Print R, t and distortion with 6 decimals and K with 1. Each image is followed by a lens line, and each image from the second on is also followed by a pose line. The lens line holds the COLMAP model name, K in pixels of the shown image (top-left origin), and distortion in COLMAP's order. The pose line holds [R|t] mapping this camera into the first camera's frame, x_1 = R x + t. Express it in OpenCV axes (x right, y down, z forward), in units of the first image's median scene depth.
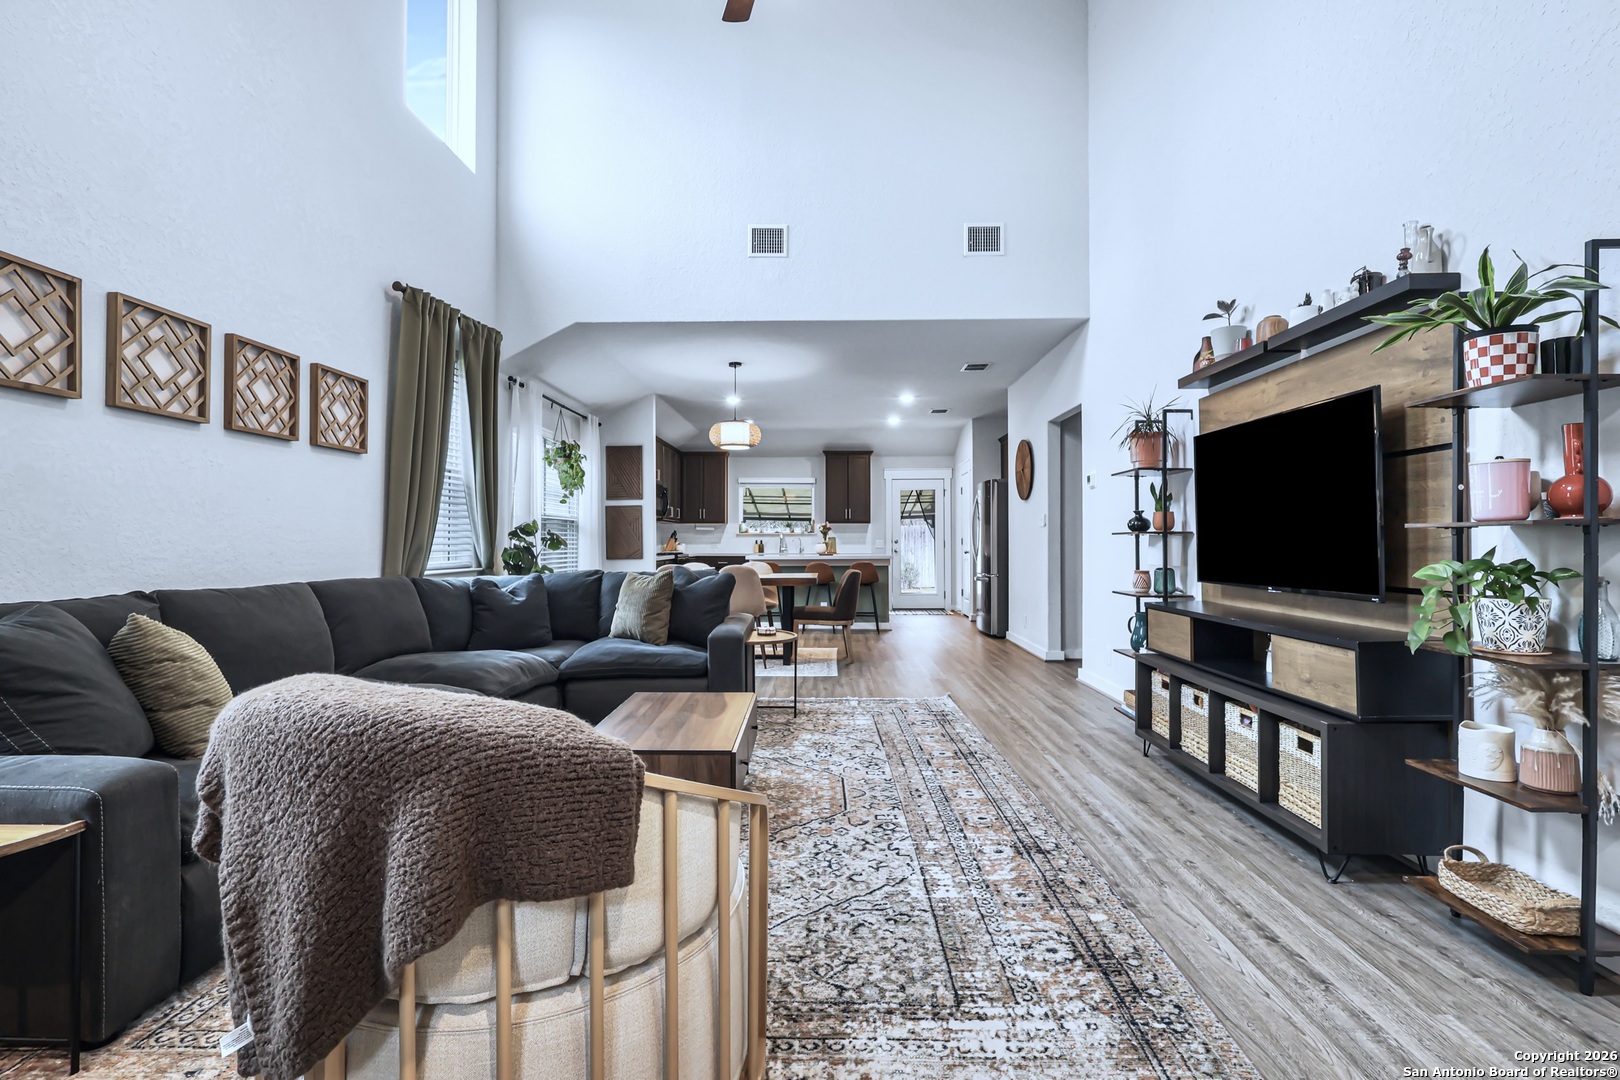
lens RADIAL K [[761.7, 0, 808.7], [0, 761.7, 532.4], [0, 0, 1]] dist [-0.002915, -0.000394]
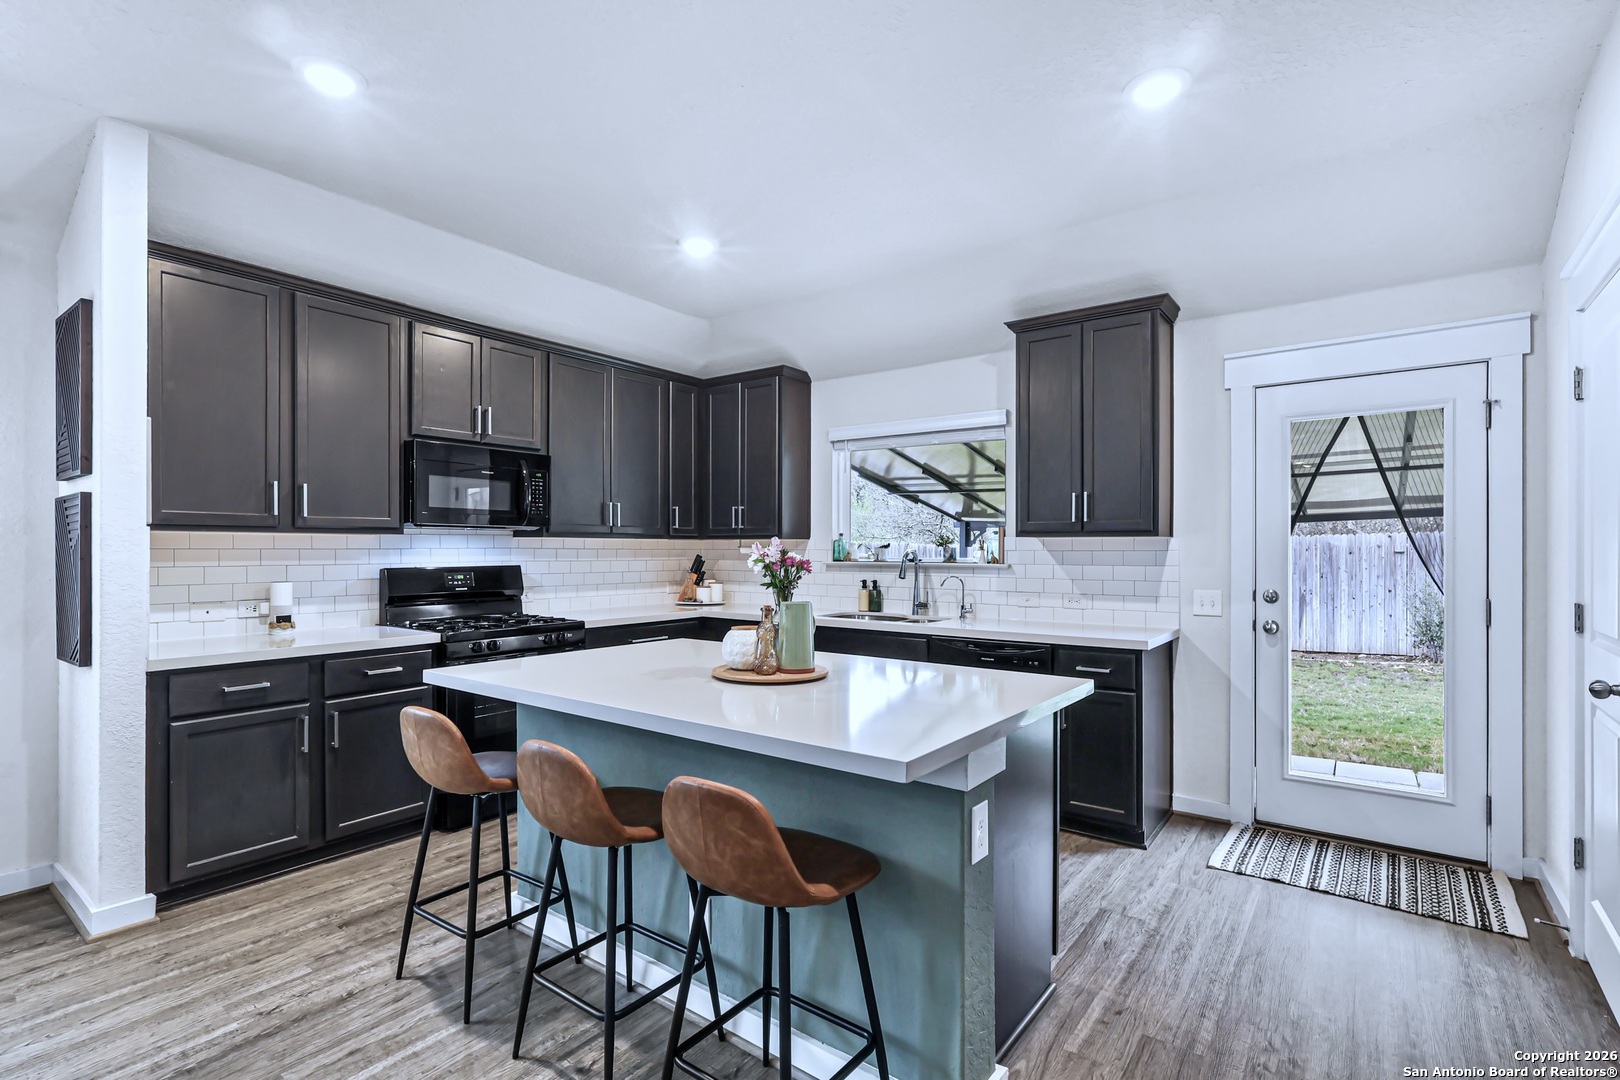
lens RADIAL K [[744.7, 0, 810.0], [0, 744.7, 540.0], [0, 0, 1]] dist [-0.002760, -0.000317]
pose [[0.826766, 0.001231, -0.562544, 0.434823], [0.001948, 0.999985, 0.005052, -0.043381], [0.562542, -0.005272, 0.826752, 2.235130]]
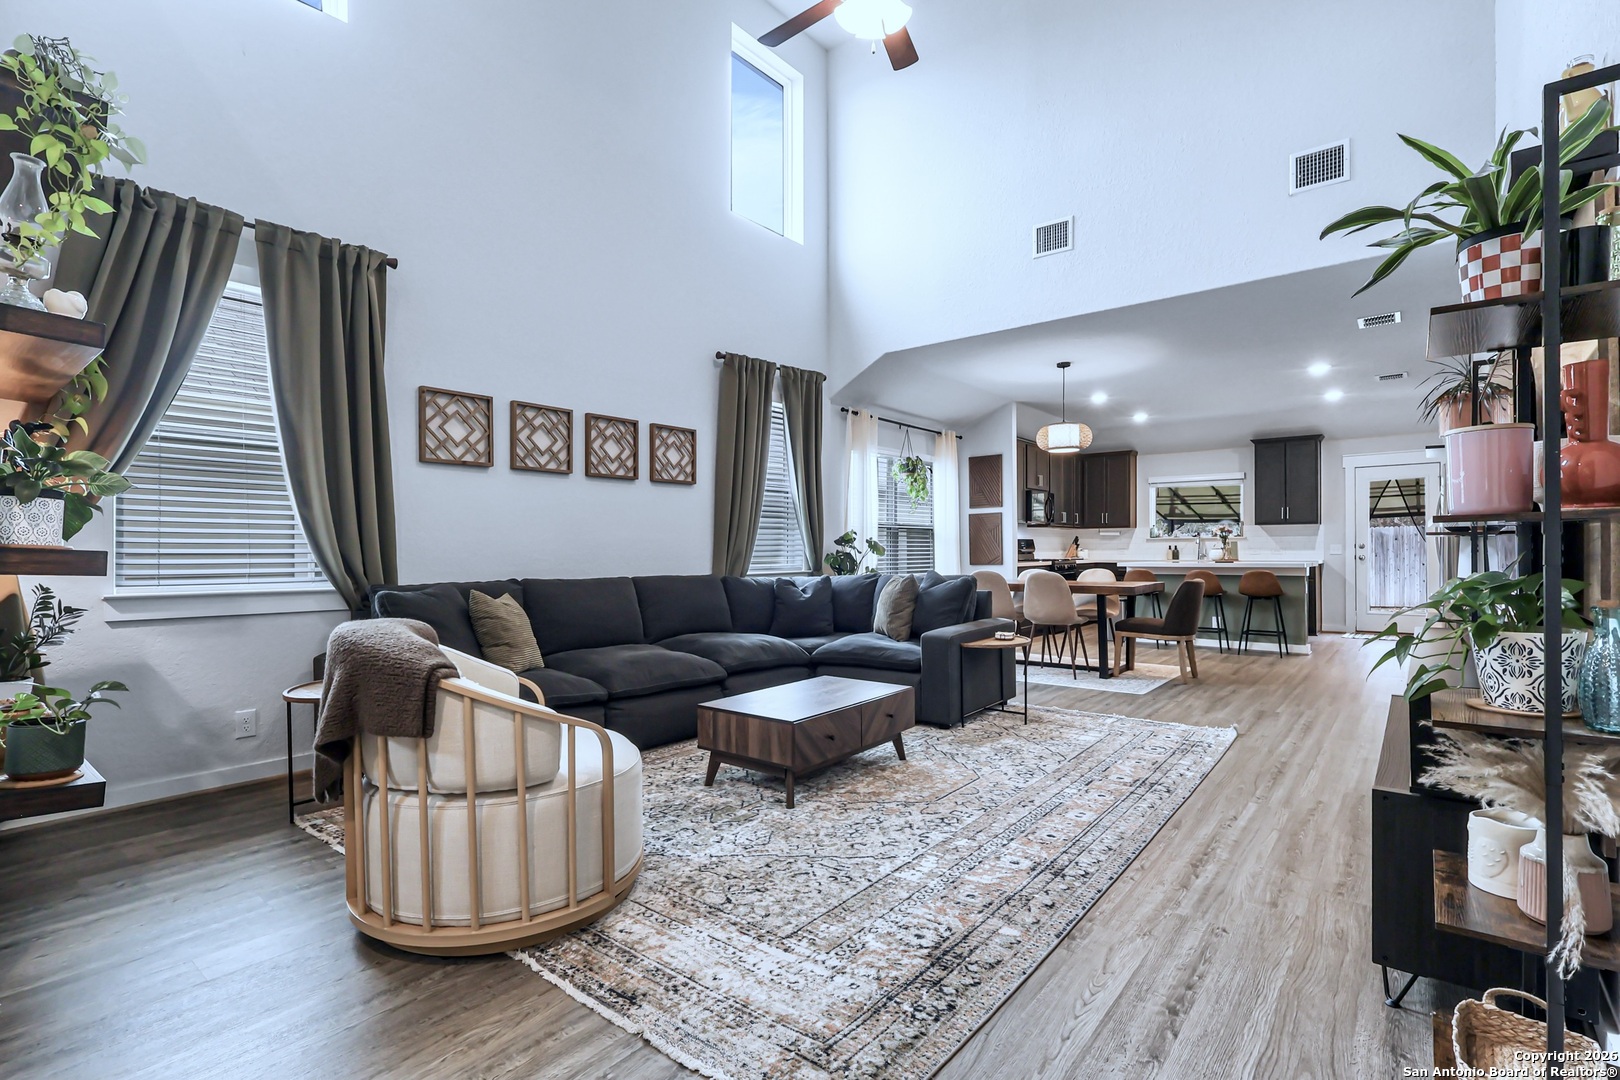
lens RADIAL K [[764.8, 0, 790.4], [0, 764.8, 548.6], [0, 0, 1]] dist [-0.000379, 0.000052]
pose [[0.784998, -0.002538, -0.619493, 0.474145], [0.011012, 0.999891, 0.009857, 0.000321], [0.619401, -0.014559, 0.784940, 0.037526]]
